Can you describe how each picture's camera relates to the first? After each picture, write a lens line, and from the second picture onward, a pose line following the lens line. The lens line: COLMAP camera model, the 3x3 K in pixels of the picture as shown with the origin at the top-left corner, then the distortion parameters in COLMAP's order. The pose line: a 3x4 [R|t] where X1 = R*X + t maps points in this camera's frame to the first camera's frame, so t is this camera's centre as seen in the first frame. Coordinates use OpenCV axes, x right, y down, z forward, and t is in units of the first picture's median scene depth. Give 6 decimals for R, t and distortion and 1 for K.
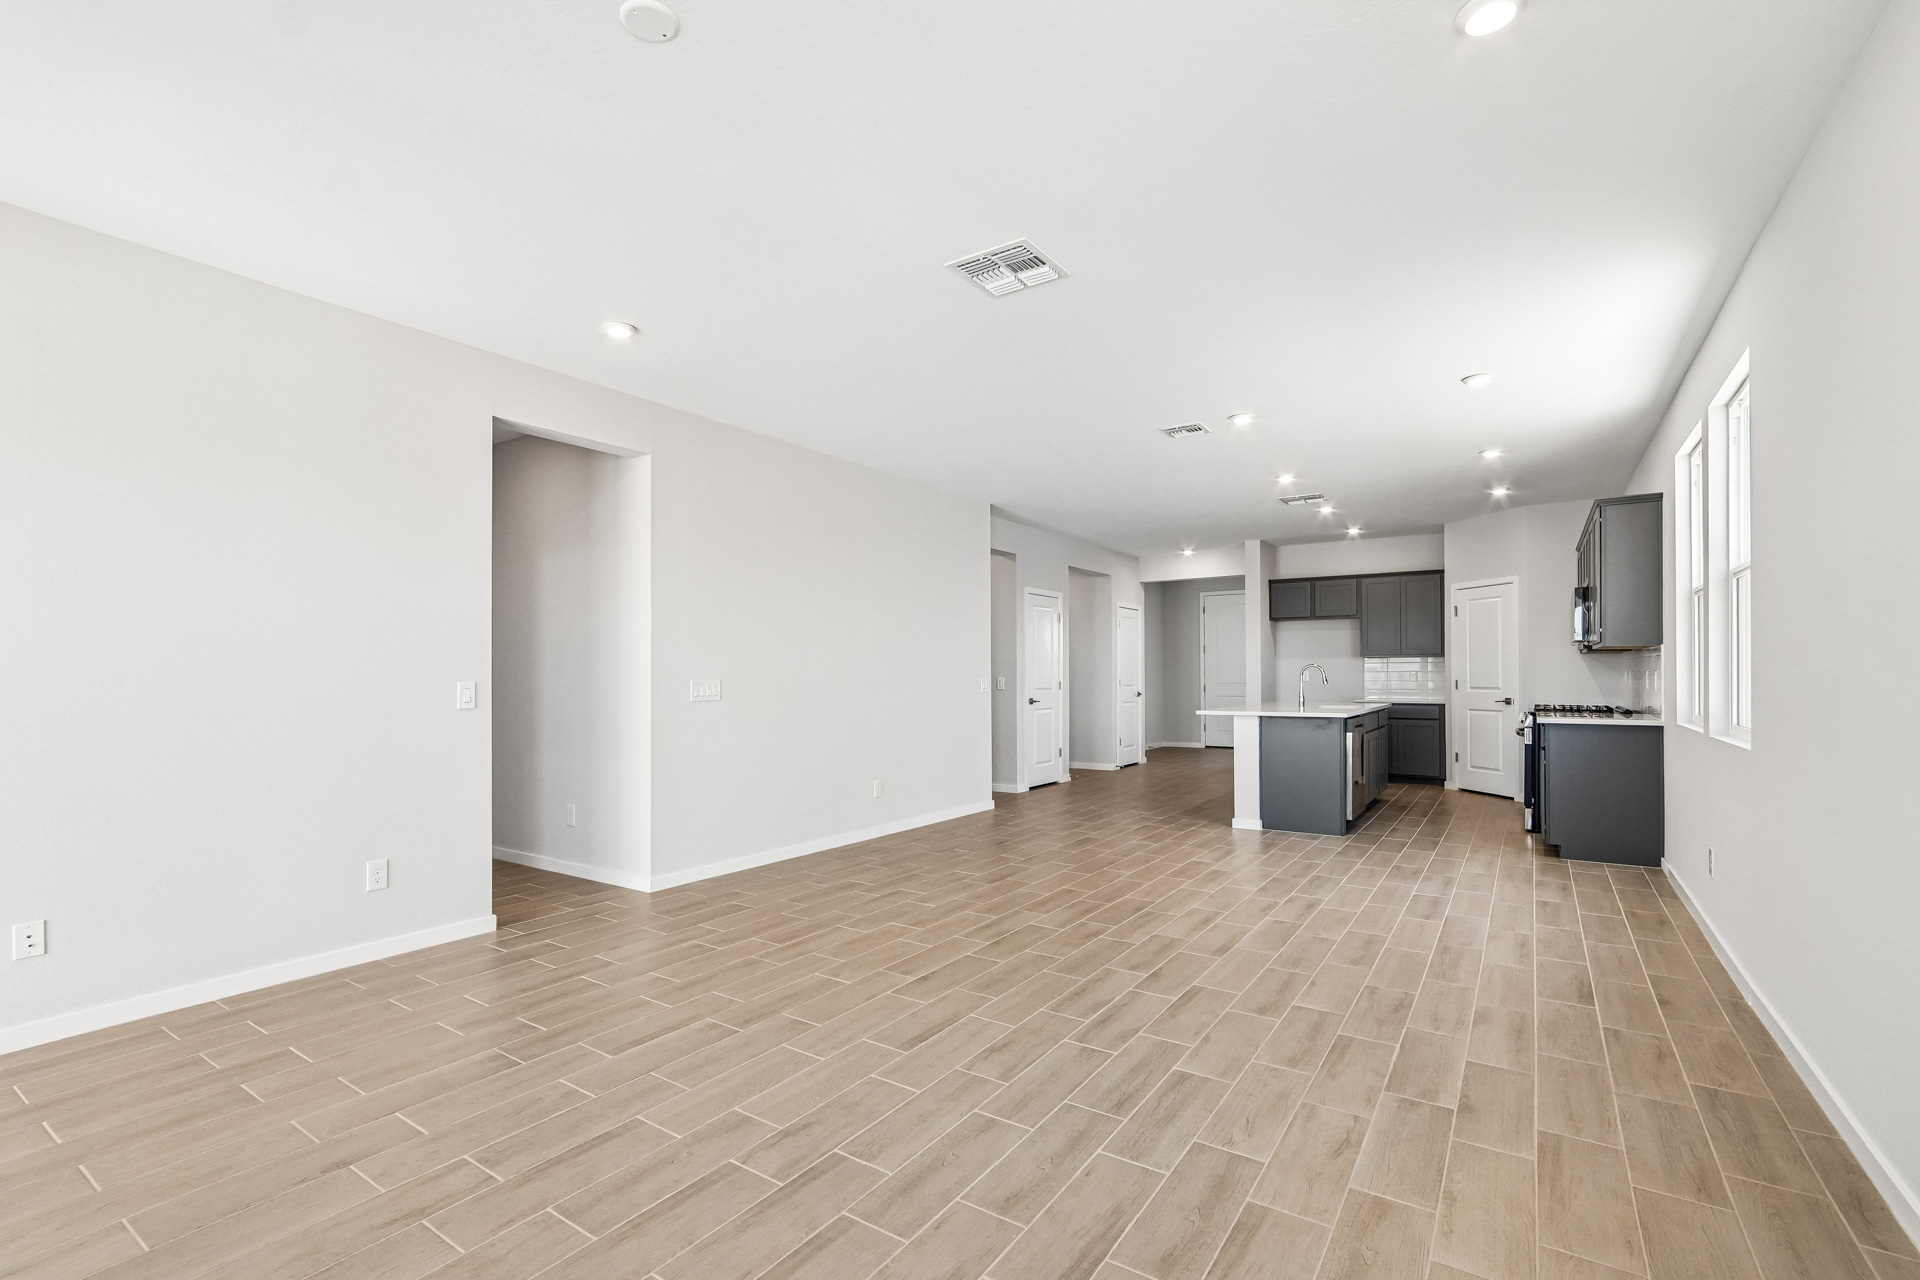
lens RADIAL K [[868.0, 0, 958.1], [0, 868.0, 674.2], [0, 0, 1]] dist [-0.014592, 0.000173]
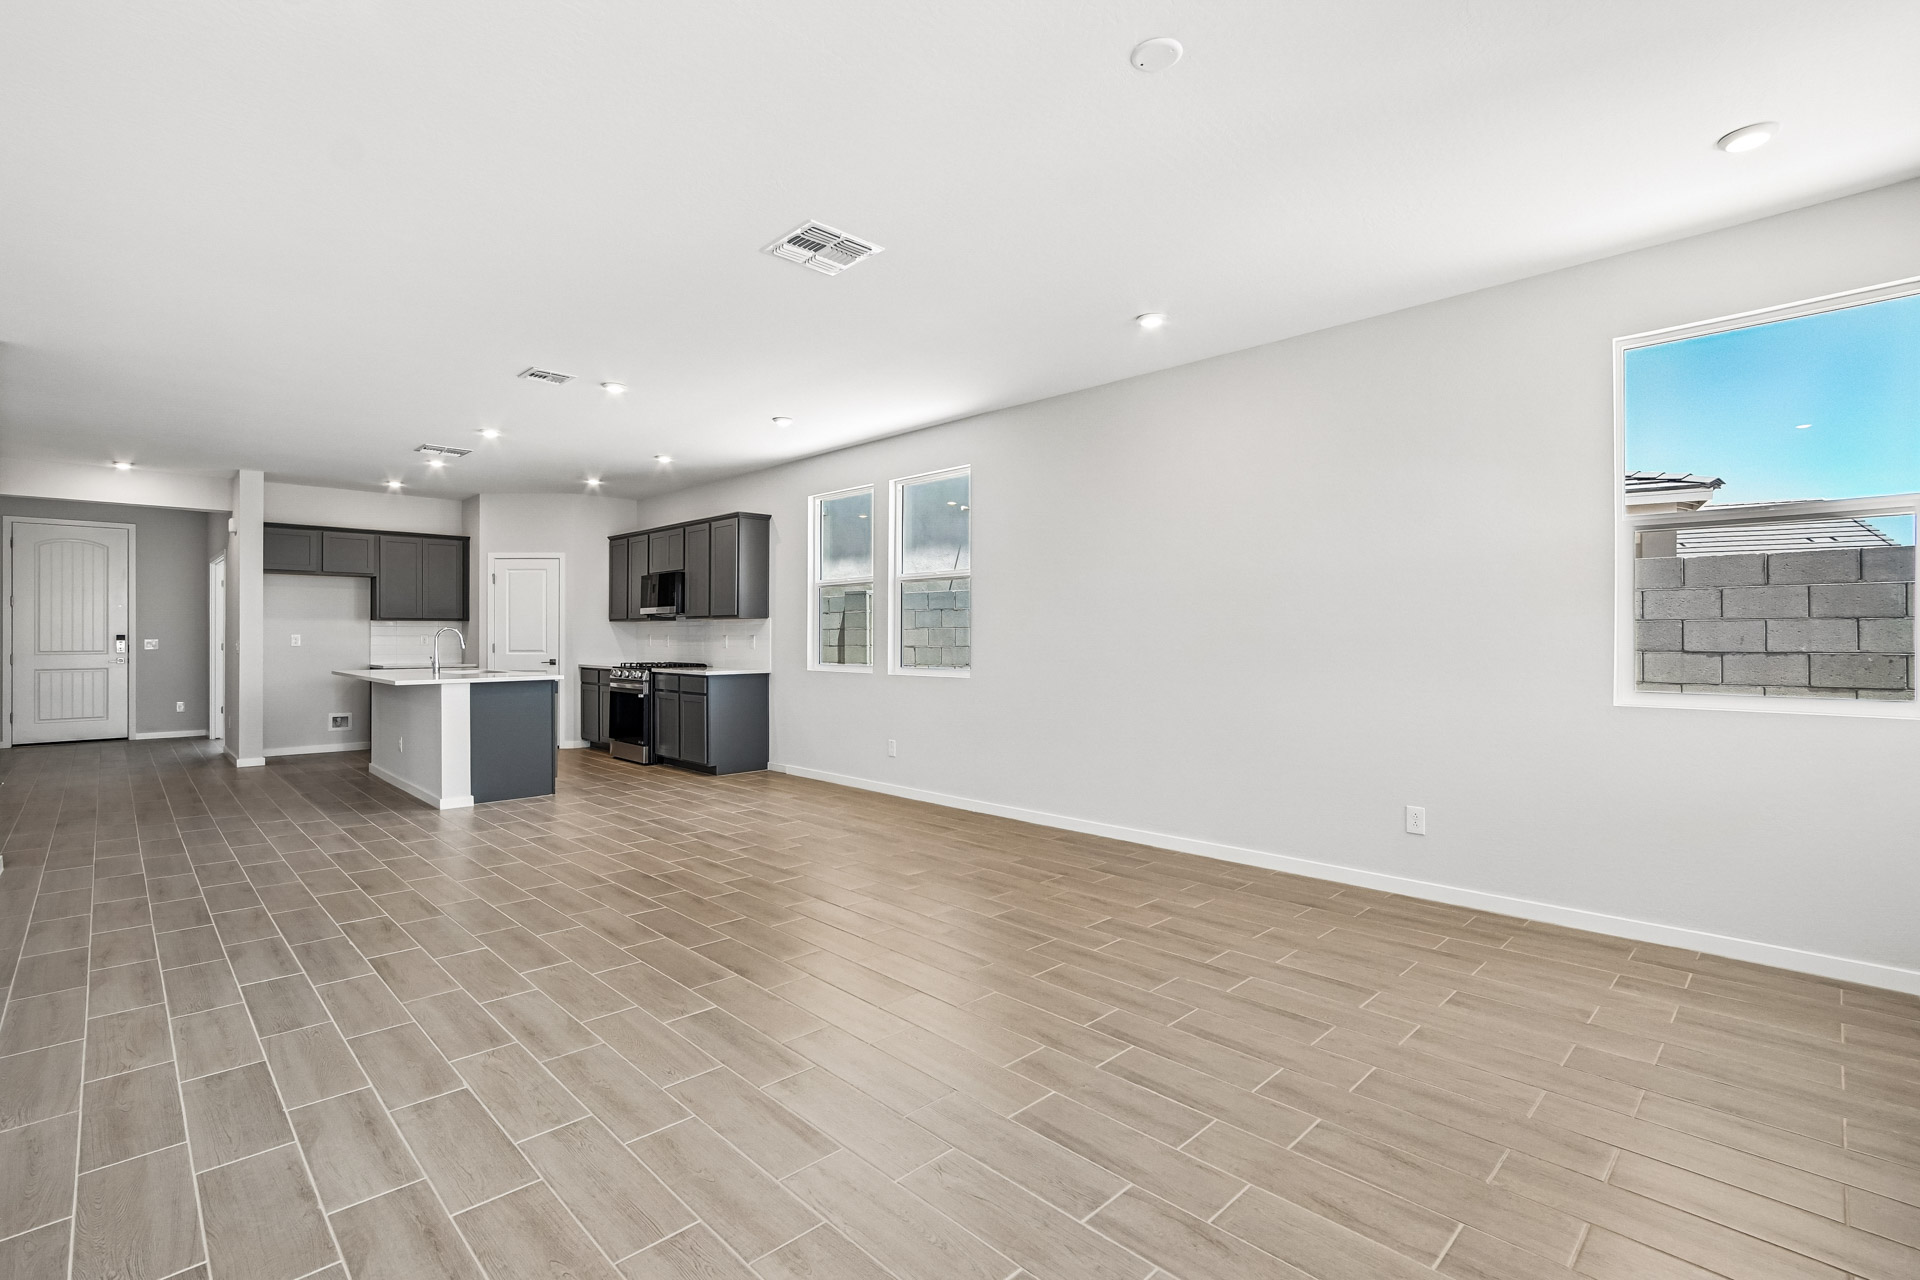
lens RADIAL K [[860.5, 0, 960.0], [0, 860.5, 640.0], [0, 0, 1]] dist [-0.013034, 0.000140]
pose [[0.200936, -0.001290, 0.979604, -0.367398], [-0.000165, 0.999999, 0.001351, 0.000661], [-0.979604, -0.000433, 0.200936, 0.249515]]
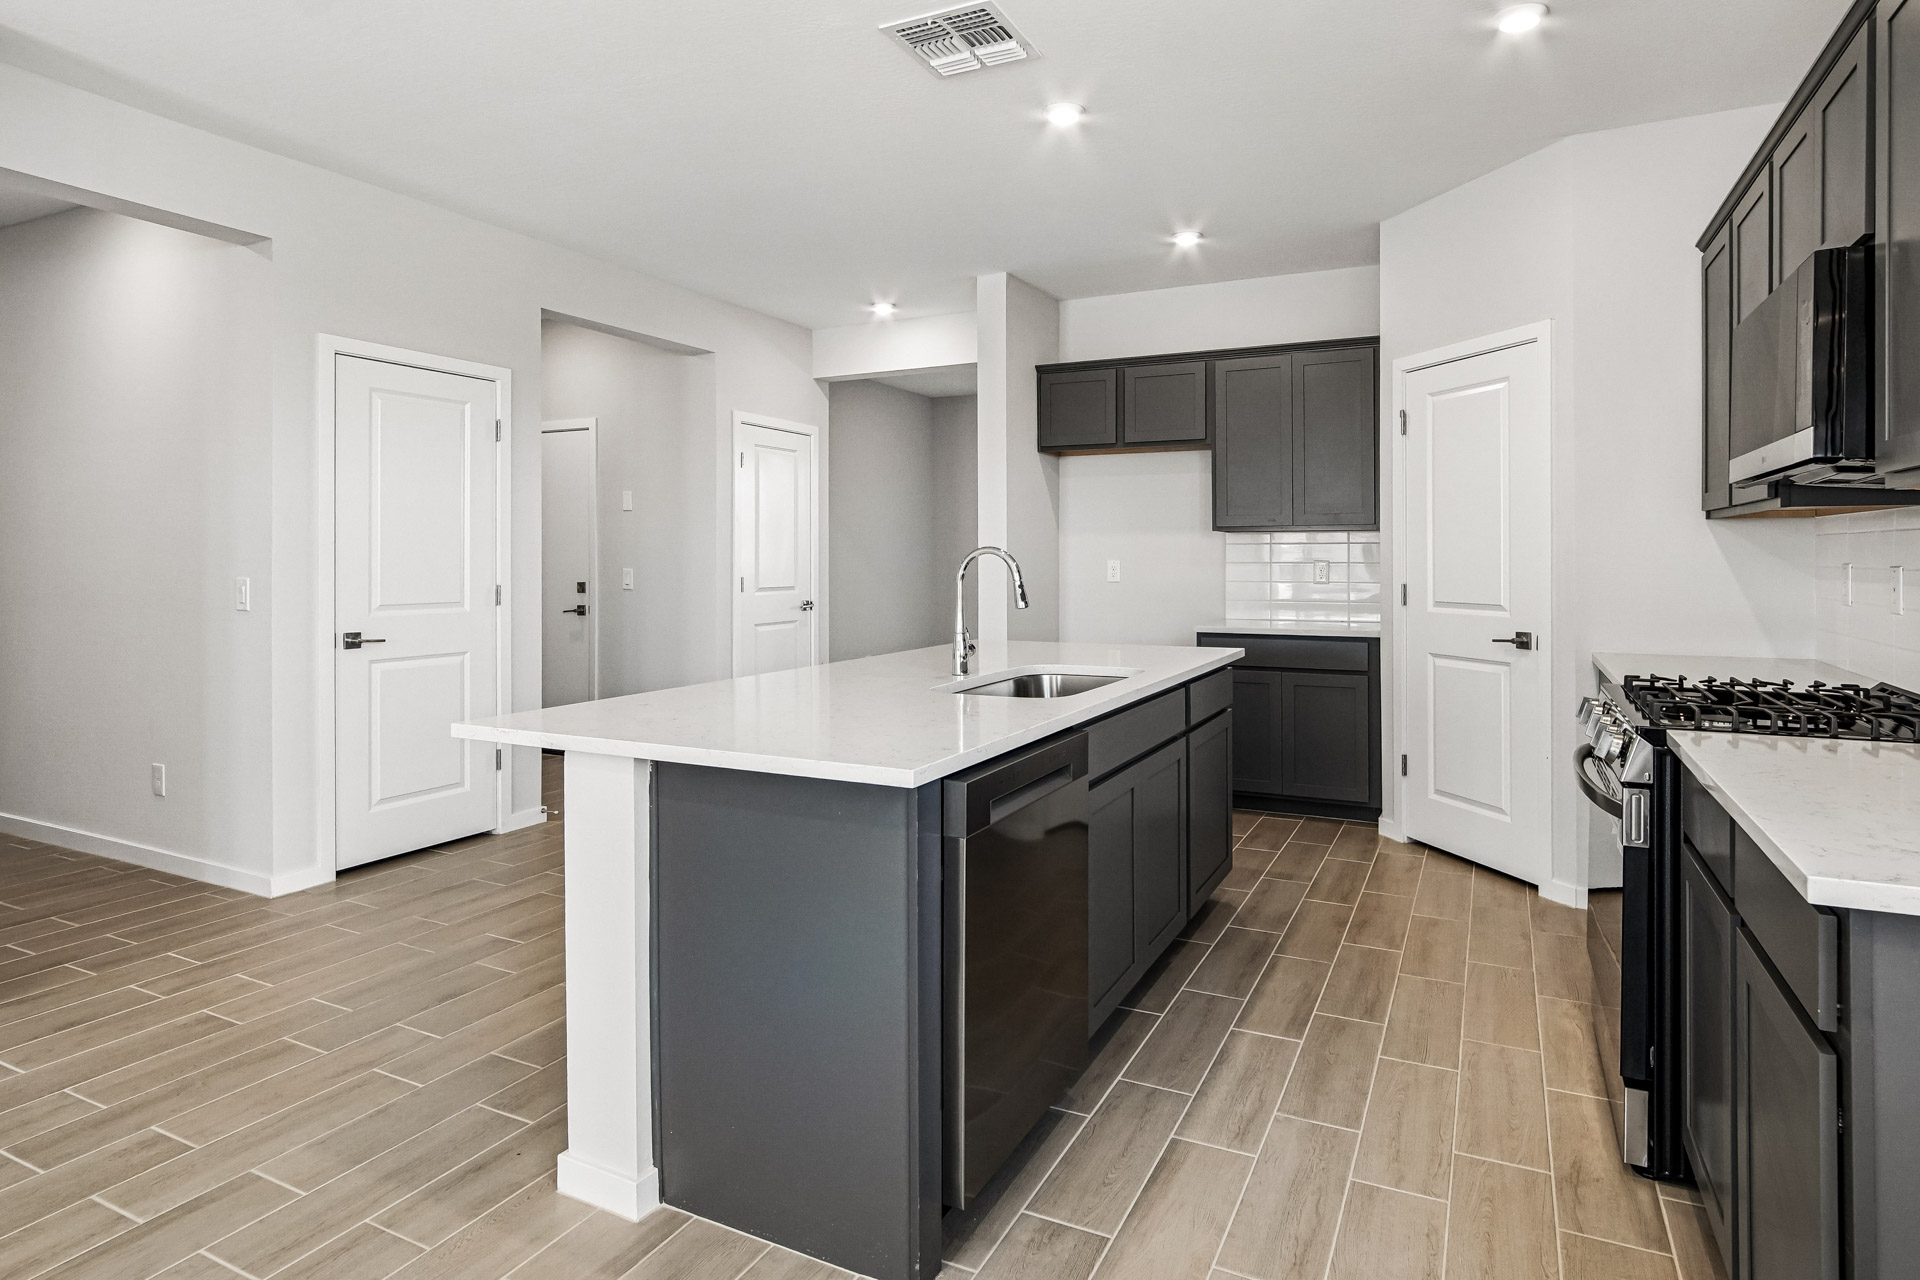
lens RADIAL K [[987.1, 0, 1041.4], [0, 987.1, 552.5], [0, 0, 1]] dist [0.002266, 0.000250]
pose [[0.987484, 0.003151, 0.157685, 0.350898], [-0.002849, 0.999994, -0.002140, -0.007936], [-0.157690, 0.001663, 0.987487, 0.593305]]
